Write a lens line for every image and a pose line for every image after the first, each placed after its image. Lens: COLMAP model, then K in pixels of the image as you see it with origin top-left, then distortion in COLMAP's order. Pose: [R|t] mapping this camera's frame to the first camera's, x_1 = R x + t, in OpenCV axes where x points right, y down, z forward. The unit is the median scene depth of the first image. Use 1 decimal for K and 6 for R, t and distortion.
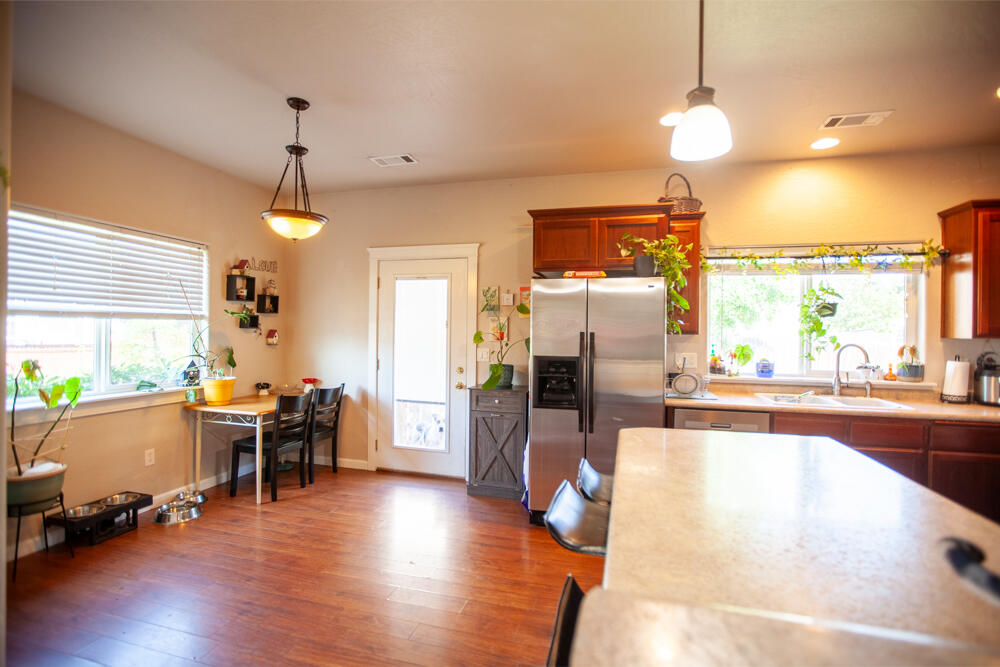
lens RADIAL K [[460.6, 0, 495.1], [0, 460.6, 334.2], [0, 0, 1]] dist [-0.033999, 0.004900]
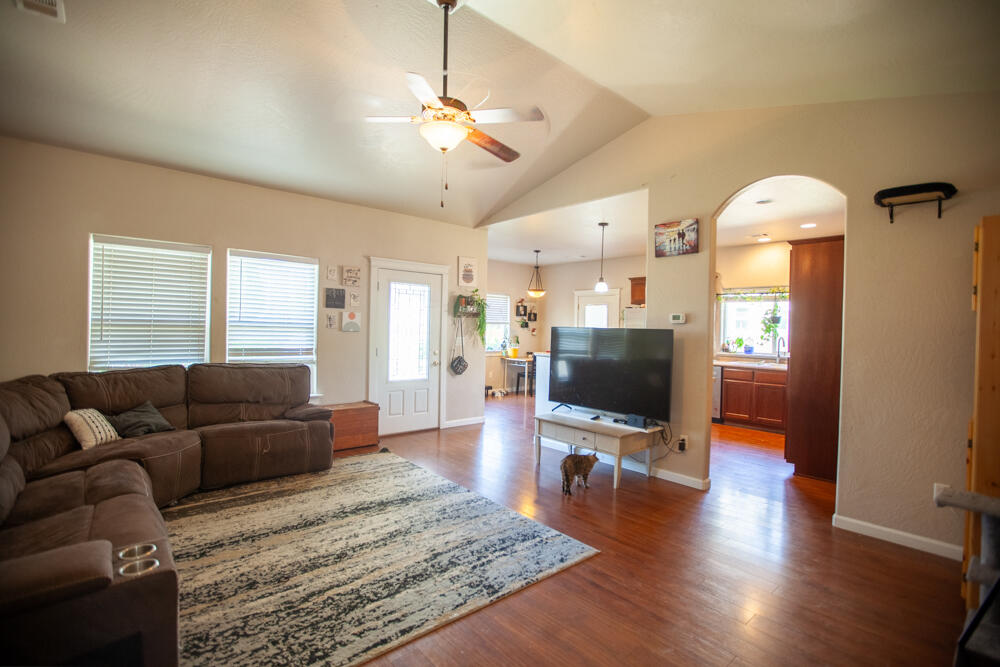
lens RADIAL K [[460.6, 0, 496.5], [0, 460.6, 332.5], [0, 0, 1]] dist [-0.033999, 0.004900]
pose [[0.836621, 0.011068, -0.547670, 0.797711], [-0.011812, 0.999928, 0.002164, 0.010318], [0.547654, 0.004659, 0.836692, -1.326472]]
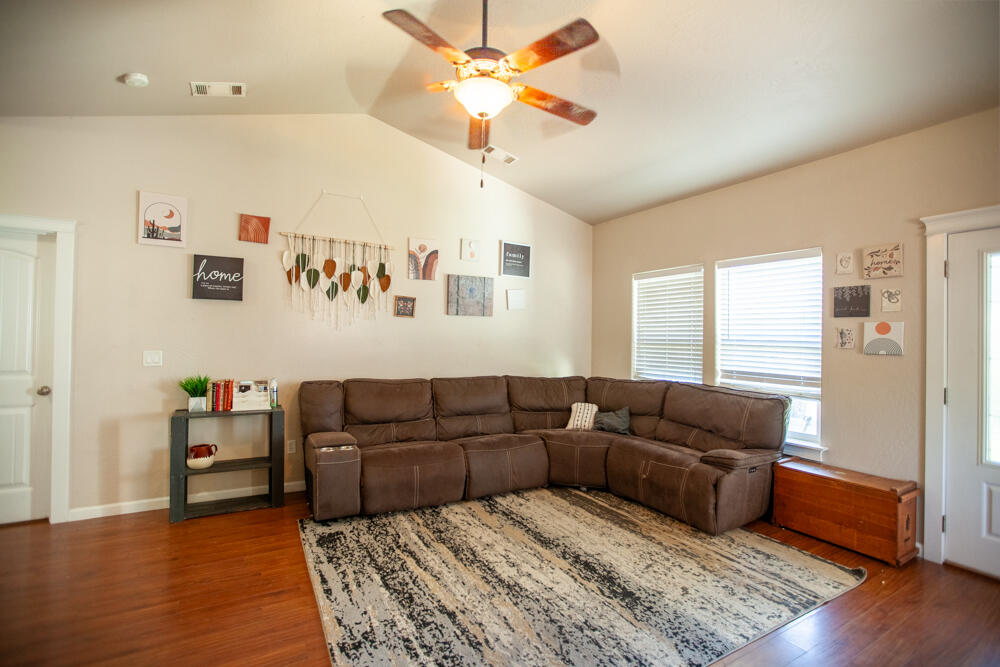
lens RADIAL K [[460.6, 0, 501.7], [0, 460.6, 330.2], [0, 0, 1]] dist [-0.033999, 0.004900]
pose [[-0.697200, -0.036988, -0.715922, 0.707546], [-0.026673, 0.999315, -0.025654, 0.010235], [0.716380, 0.001210, -0.697709, -0.212435]]
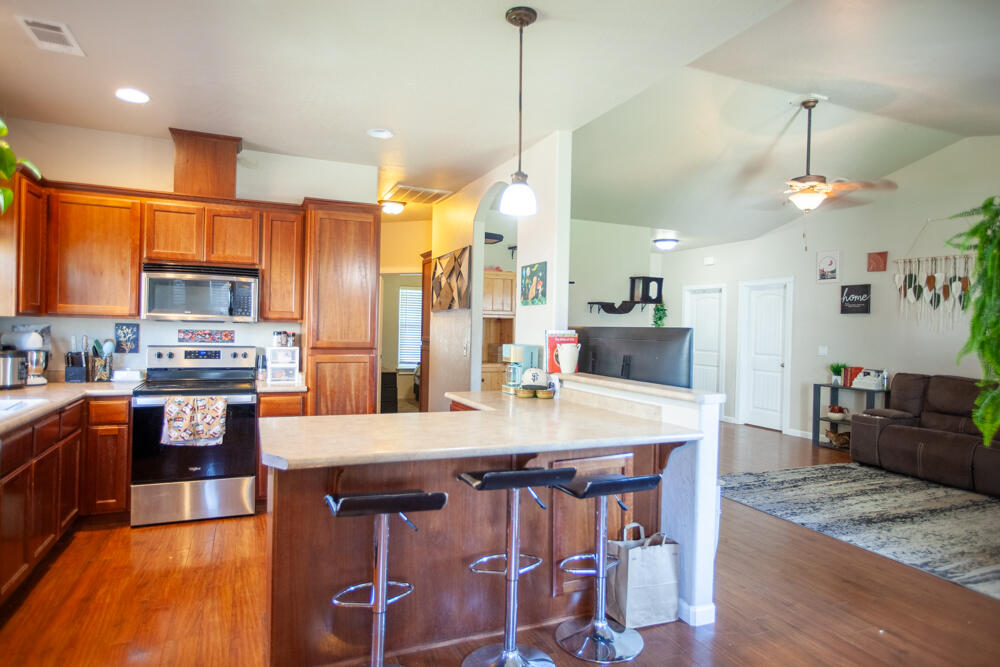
lens RADIAL K [[578.0, 0, 492.7], [0, 578.0, 340.9], [0, 0, 1]] dist [-0.000869, 0.003670]
pose [[-0.623384, -0.048777, 0.780393, -0.391622], [-0.030199, 0.998810, 0.038306, -0.013691], [-0.781332, 0.000312, -0.624115, 0.844961]]
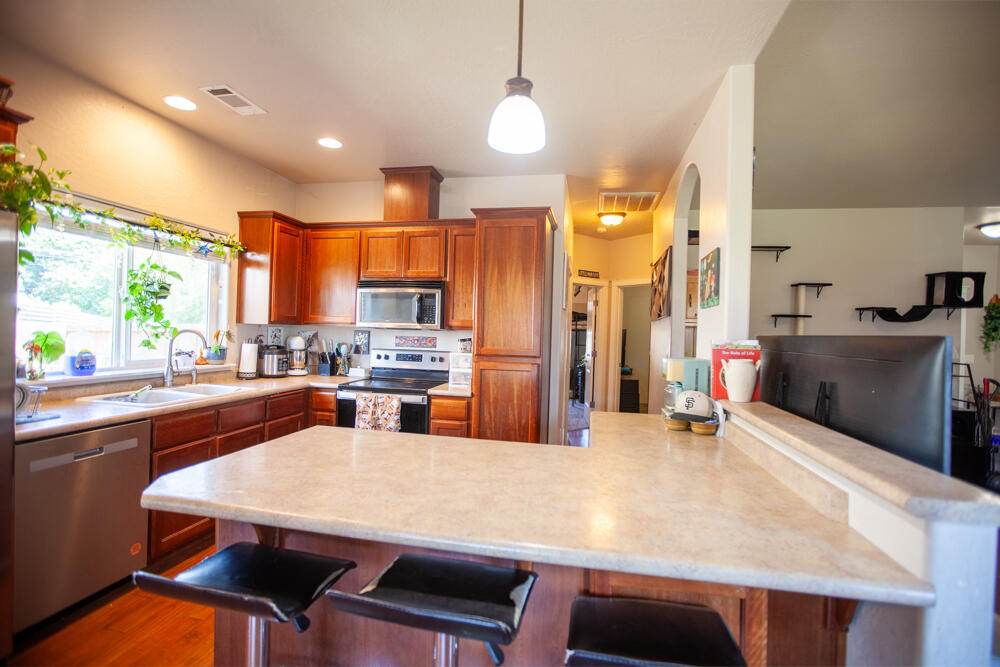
lens RADIAL K [[460.6, 0, 500.6], [0, 460.6, 336.7], [0, 0, 1]] dist [-0.033999, 0.004900]
pose [[-0.077837, -0.027788, 0.996579, -0.193549], [-0.028486, 0.999265, 0.025638, -0.006067], [-0.996559, -0.026393, -0.078571, 0.401499]]
